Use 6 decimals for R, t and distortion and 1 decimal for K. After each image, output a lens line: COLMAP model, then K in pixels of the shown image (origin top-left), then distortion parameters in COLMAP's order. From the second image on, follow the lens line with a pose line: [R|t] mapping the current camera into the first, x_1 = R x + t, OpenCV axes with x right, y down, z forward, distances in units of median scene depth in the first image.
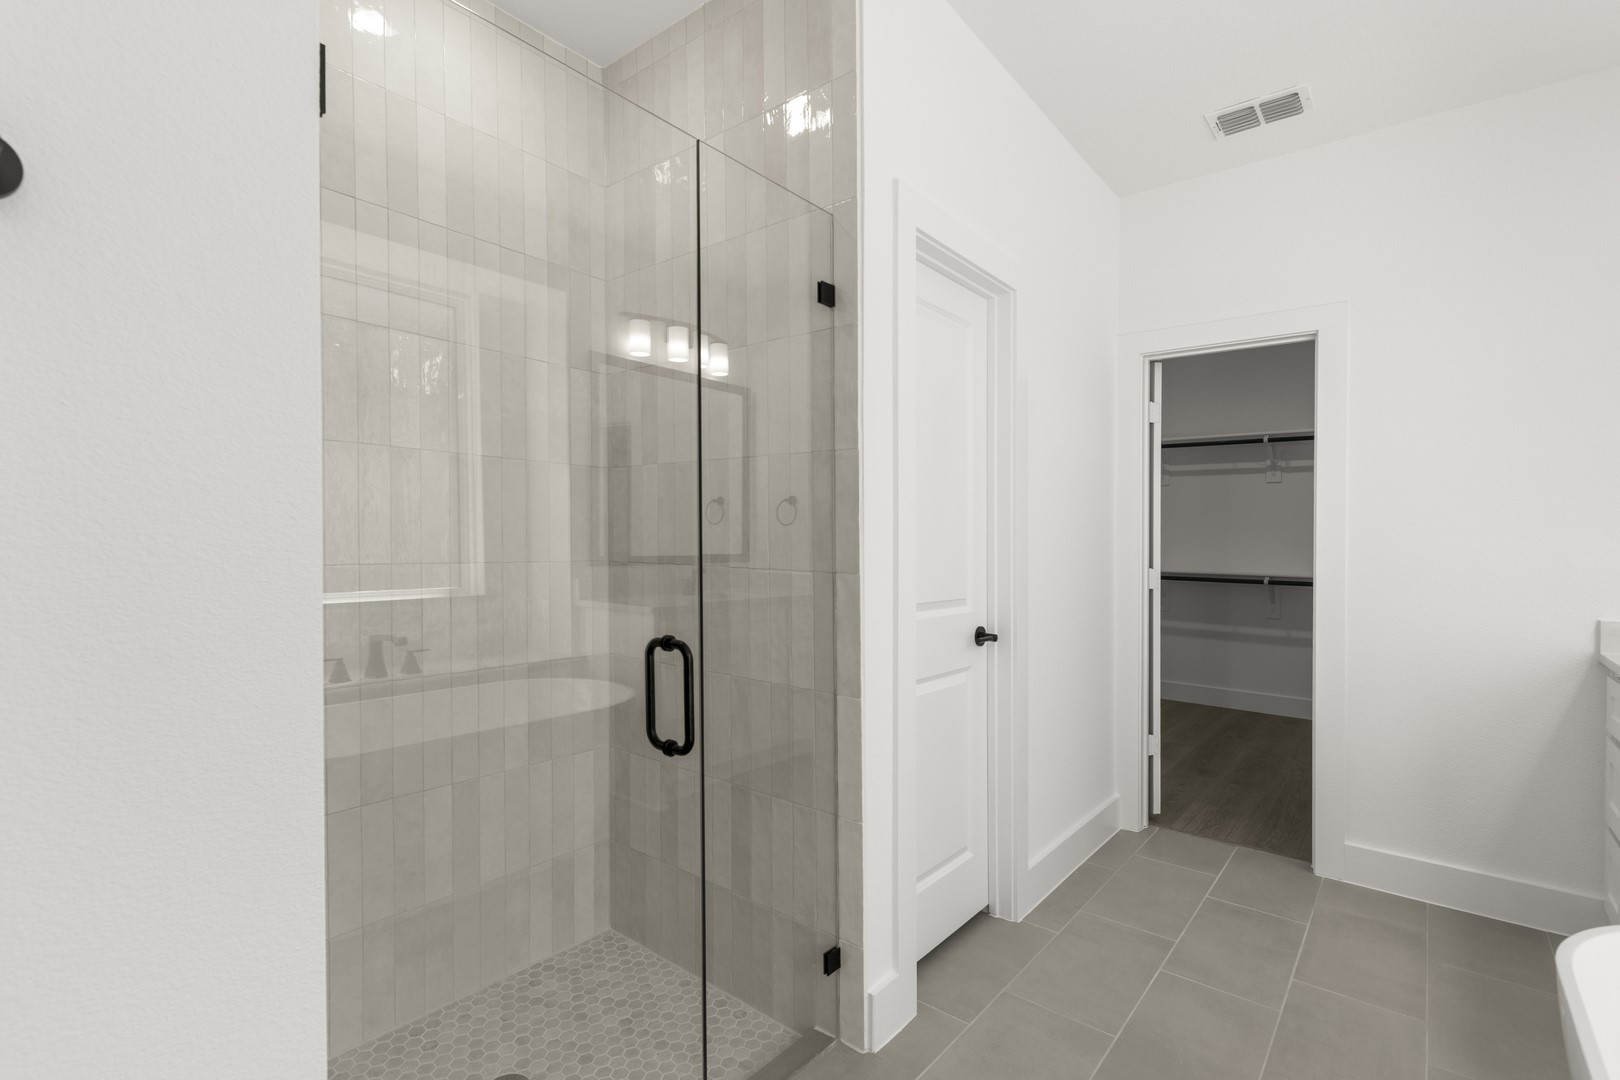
lens RADIAL K [[750.4, 0, 810.0], [0, 750.4, 540.0], [0, 0, 1]] dist [0.021904, -0.000655]
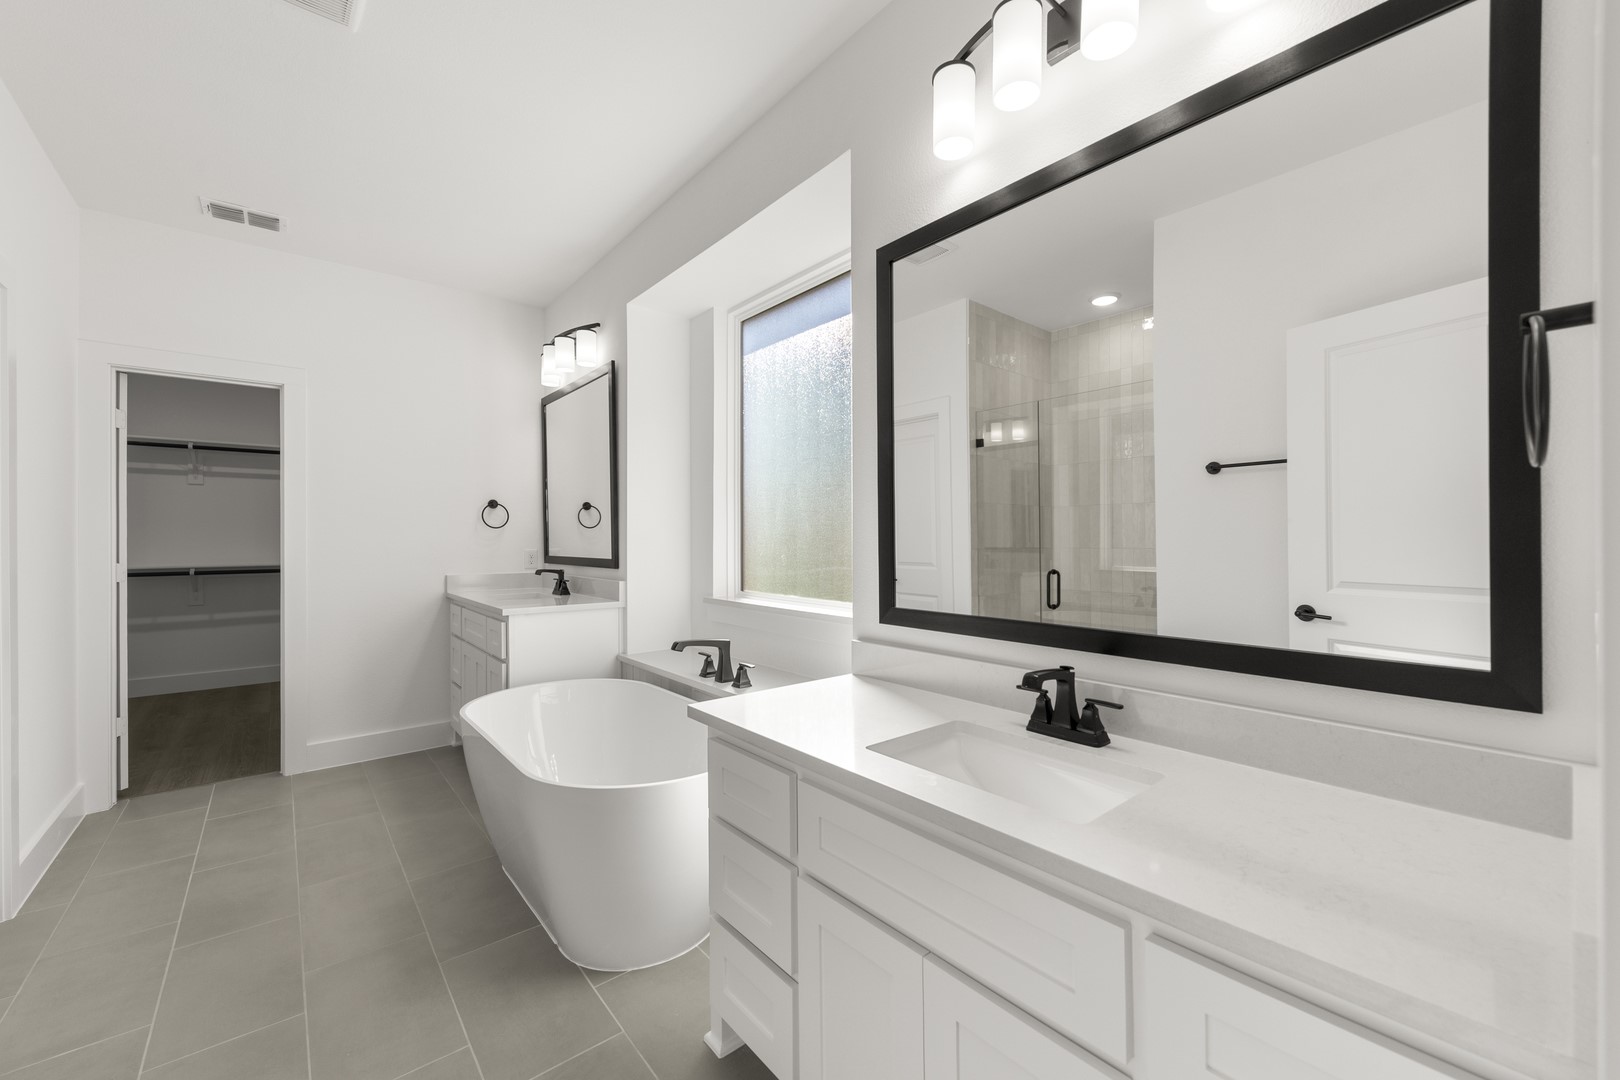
lens RADIAL K [[638.1, 0, 815.8], [0, 638.1, 526.5], [0, 0, 1]] dist [0.000905, 0.000006]
pose [[0.192207, 0.004261, 0.981345, -0.258177], [0.006893, 0.999960, -0.005692, -0.003150], [-0.981330, 0.007859, 0.192170, -0.157855]]
